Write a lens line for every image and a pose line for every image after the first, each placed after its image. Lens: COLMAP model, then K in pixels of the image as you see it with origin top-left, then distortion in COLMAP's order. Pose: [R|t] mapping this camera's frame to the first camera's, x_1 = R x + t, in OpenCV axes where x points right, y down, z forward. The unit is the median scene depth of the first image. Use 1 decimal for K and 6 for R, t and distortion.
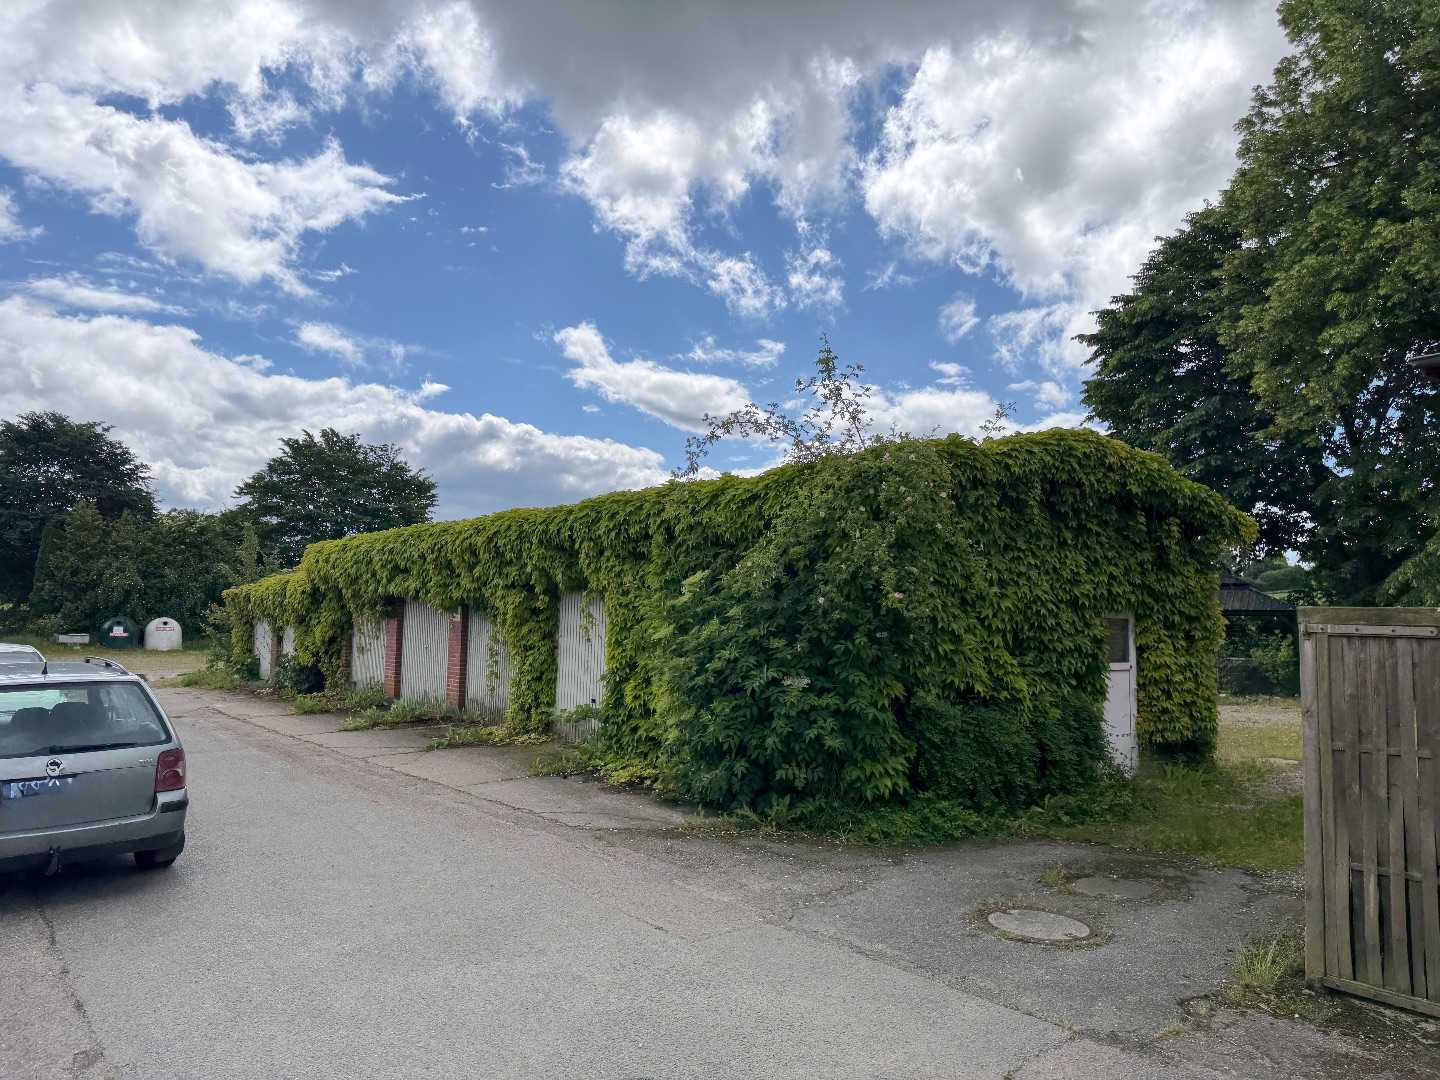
lens RADIAL K [[993.2, 0, 698.6], [0, 993.2, 544.3], [0, 0, 1]] dist [0.008882, 0.000756]
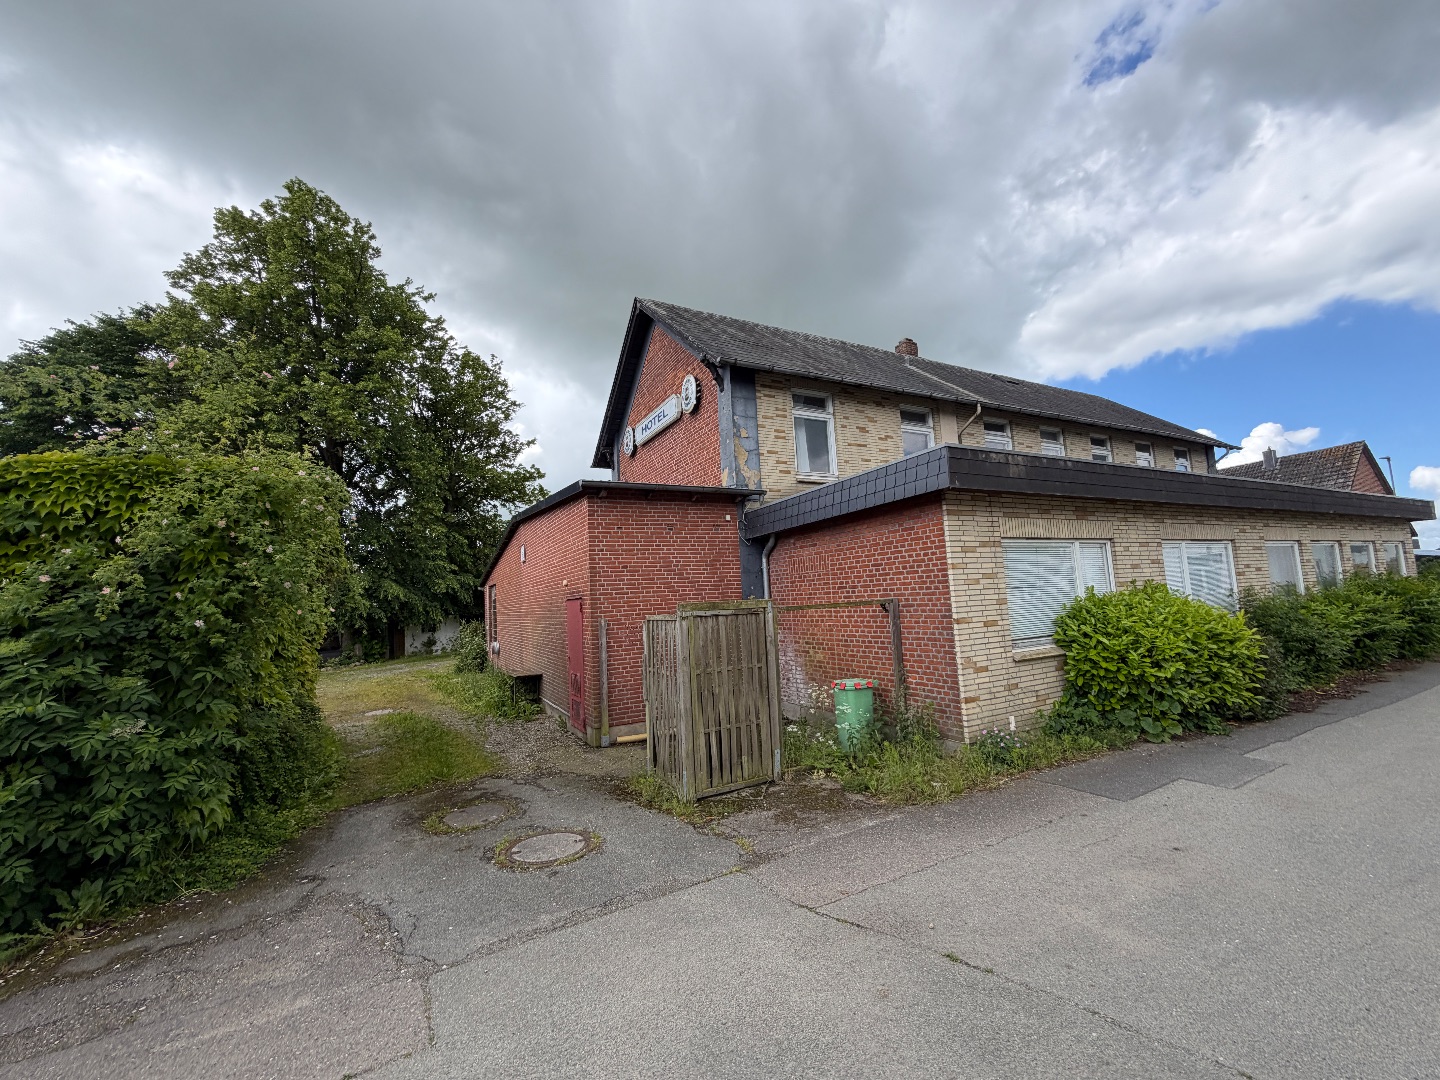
lens RADIAL K [[570.2, 0, 720.0], [0, 570.2, 540.0], [0, 0, 1]] dist [0.013365, 0.000008]
pose [[0.181543, 0.083475, 0.979834, -0.443244], [-0.013335, 0.996508, -0.082425, 0.028464], [-0.983293, 0.001898, 0.182022, 0.669632]]
